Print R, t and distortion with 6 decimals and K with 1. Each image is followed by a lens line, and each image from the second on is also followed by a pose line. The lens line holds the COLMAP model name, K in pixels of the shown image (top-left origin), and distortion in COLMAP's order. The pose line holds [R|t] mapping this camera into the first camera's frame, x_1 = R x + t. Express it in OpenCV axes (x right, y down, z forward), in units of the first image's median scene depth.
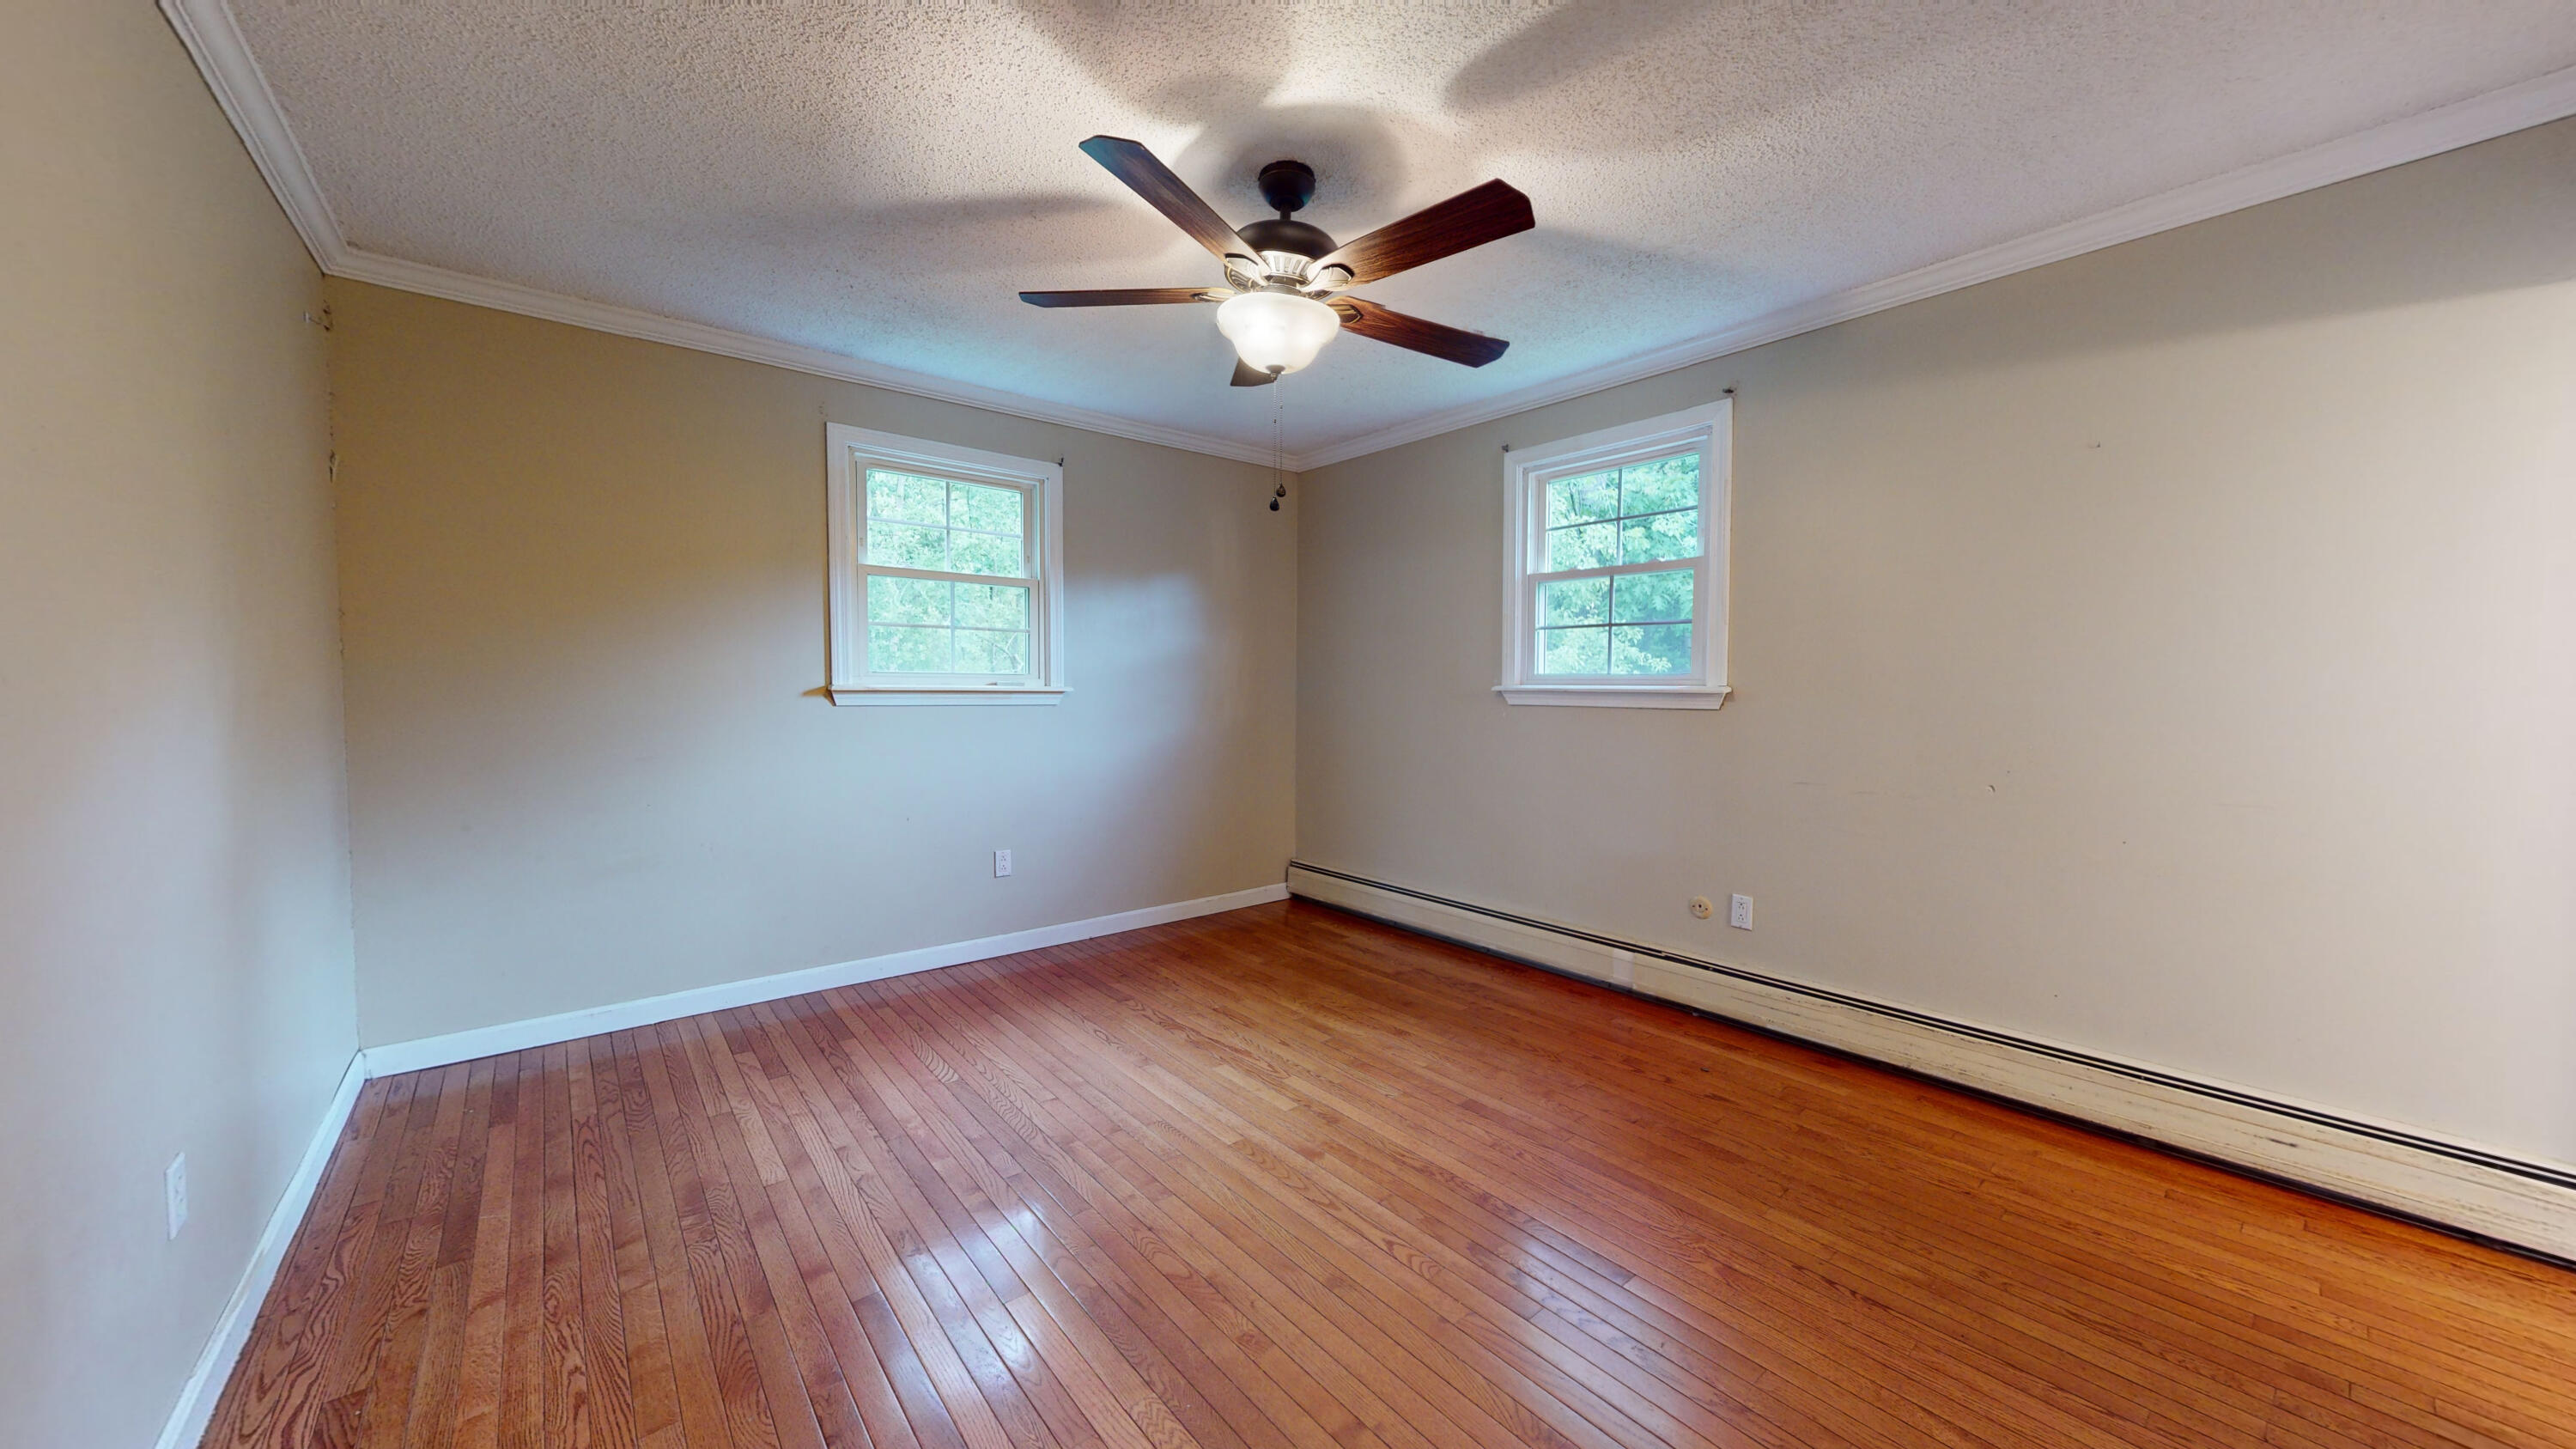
lens RADIAL K [[815.6, 0, 1290.4], [0, 815.6, 728.6], [0, 0, 1]] dist [0.000200, 0.000108]
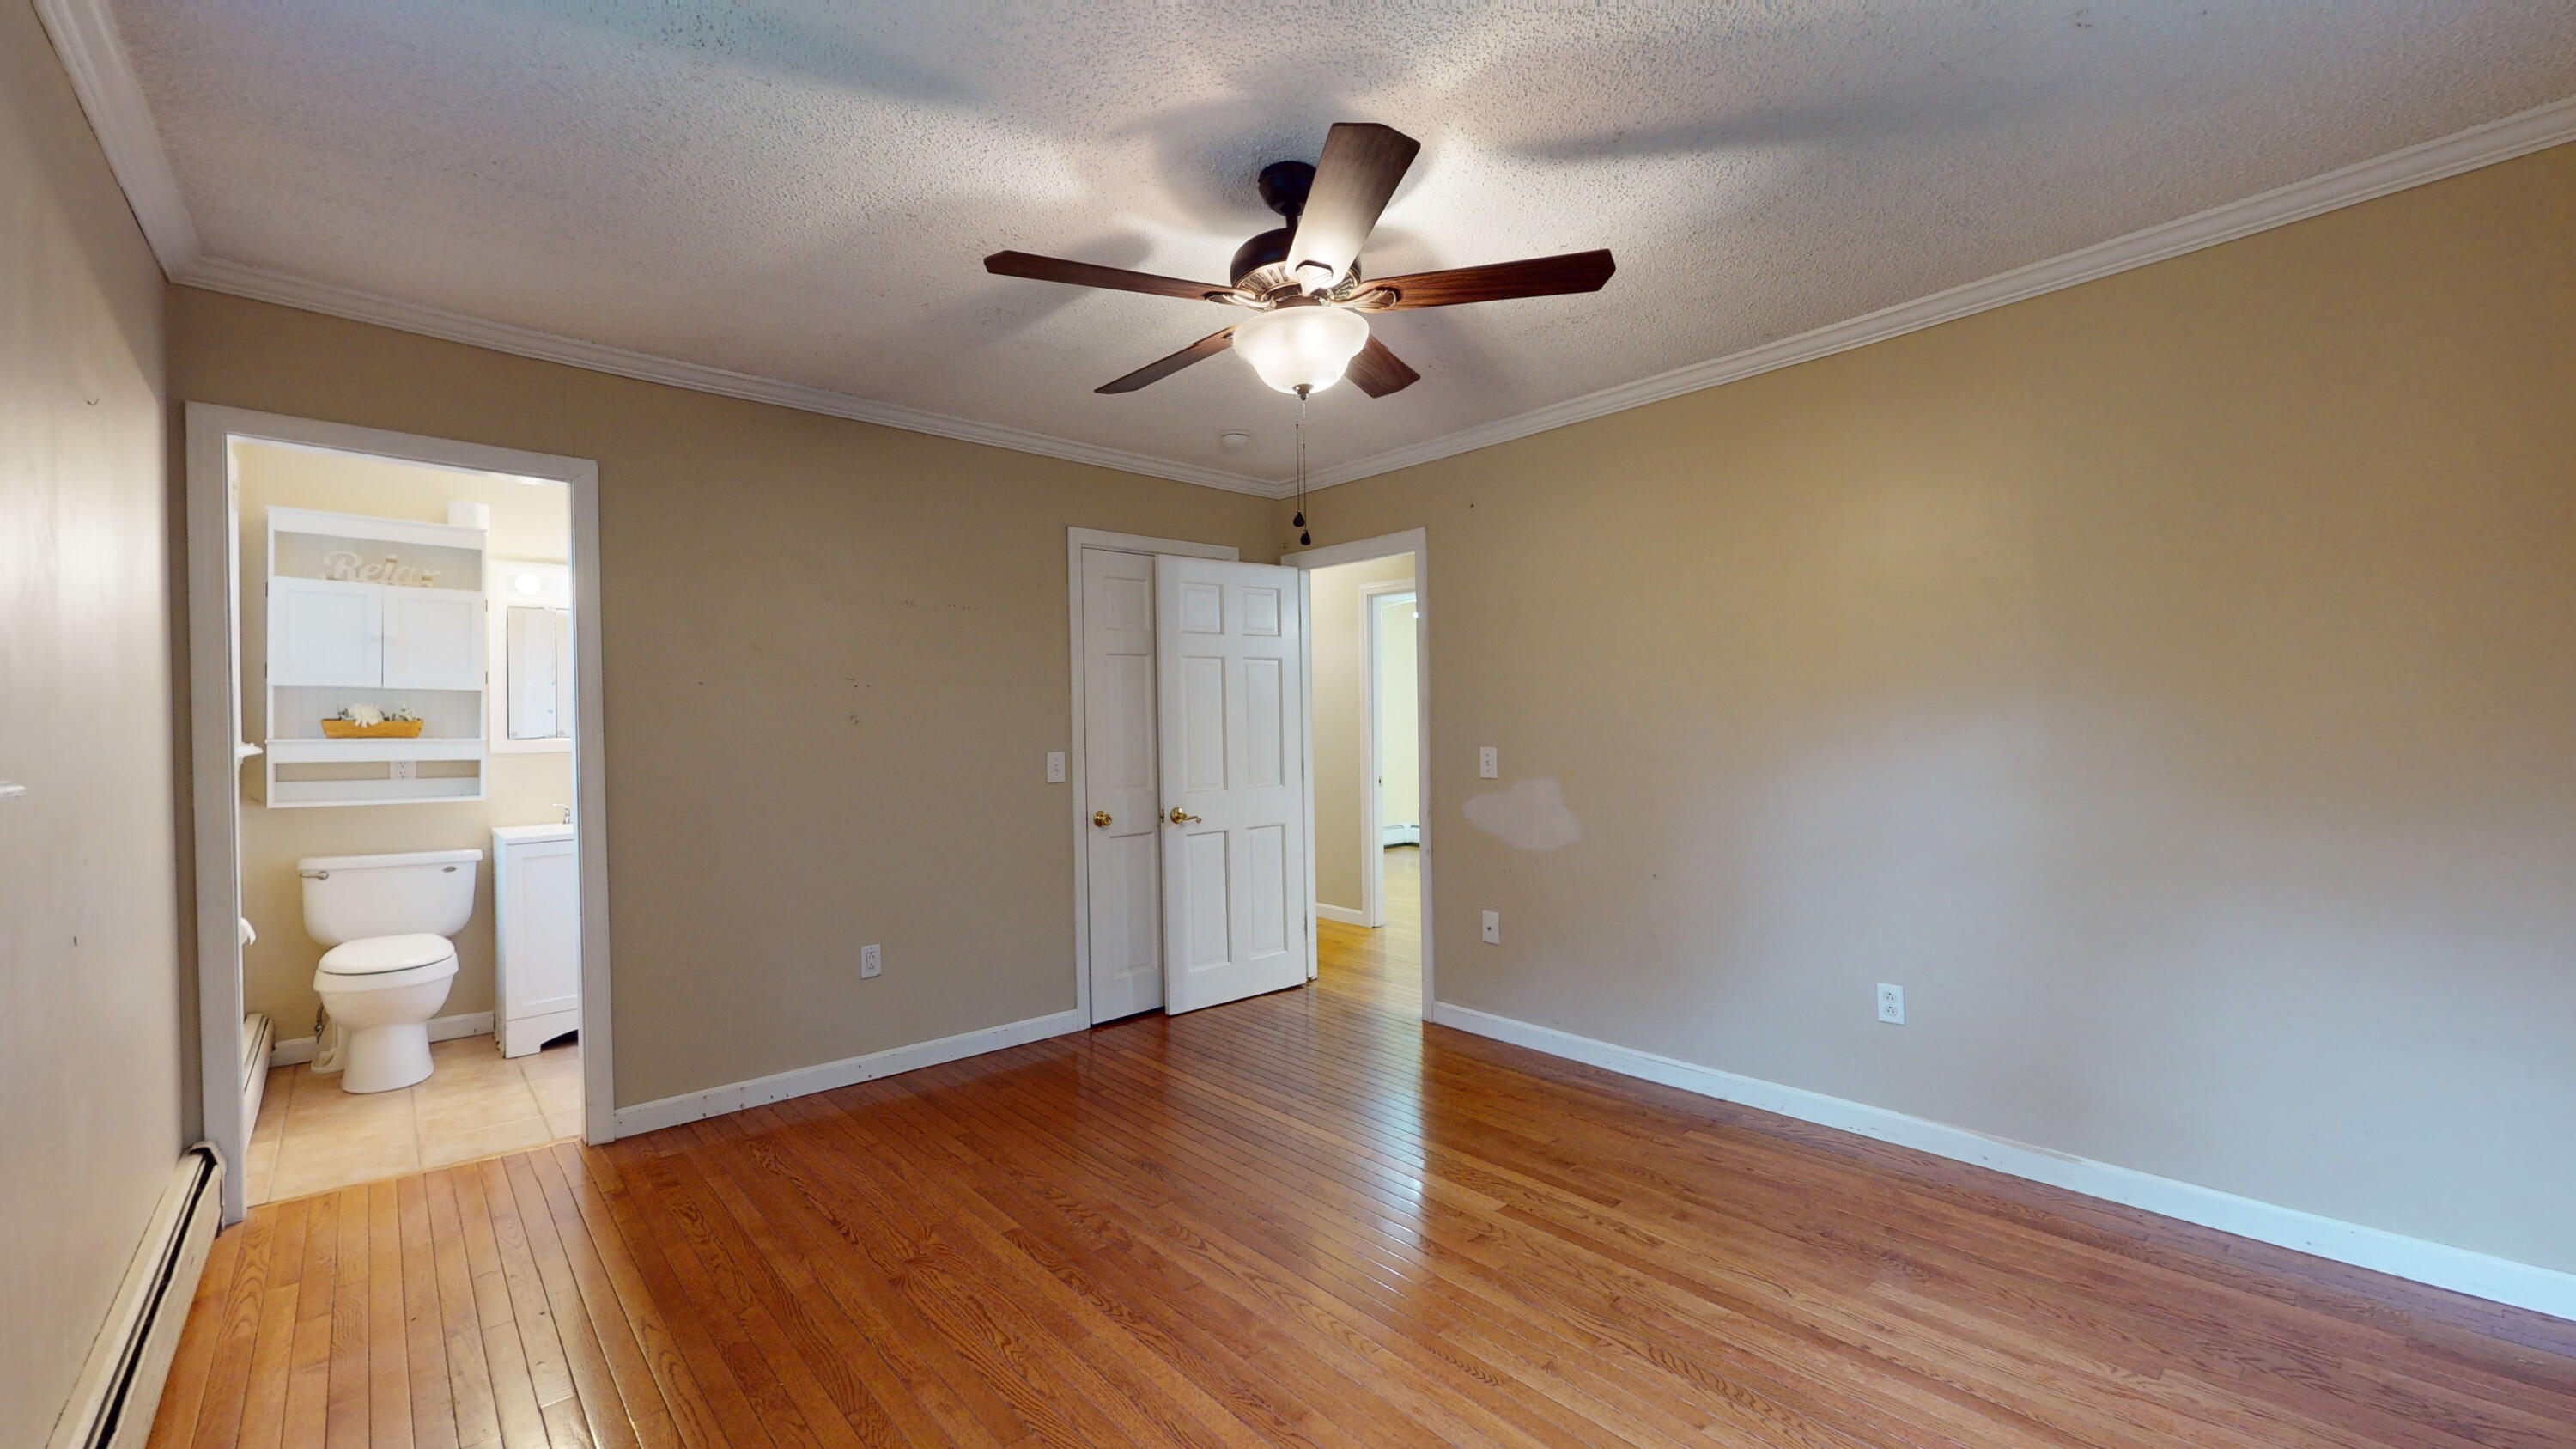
lens RADIAL K [[815.6, 0, 1290.4], [0, 815.6, 728.6], [0, 0, 1]] dist [0.000200, 0.000108]
pose [[-0.999334, 0.012431, -0.034296, 0.030114], [0.010081, 0.997643, 0.067868, -0.123934], [0.035059, 0.067477, -0.997105, 1.863006]]
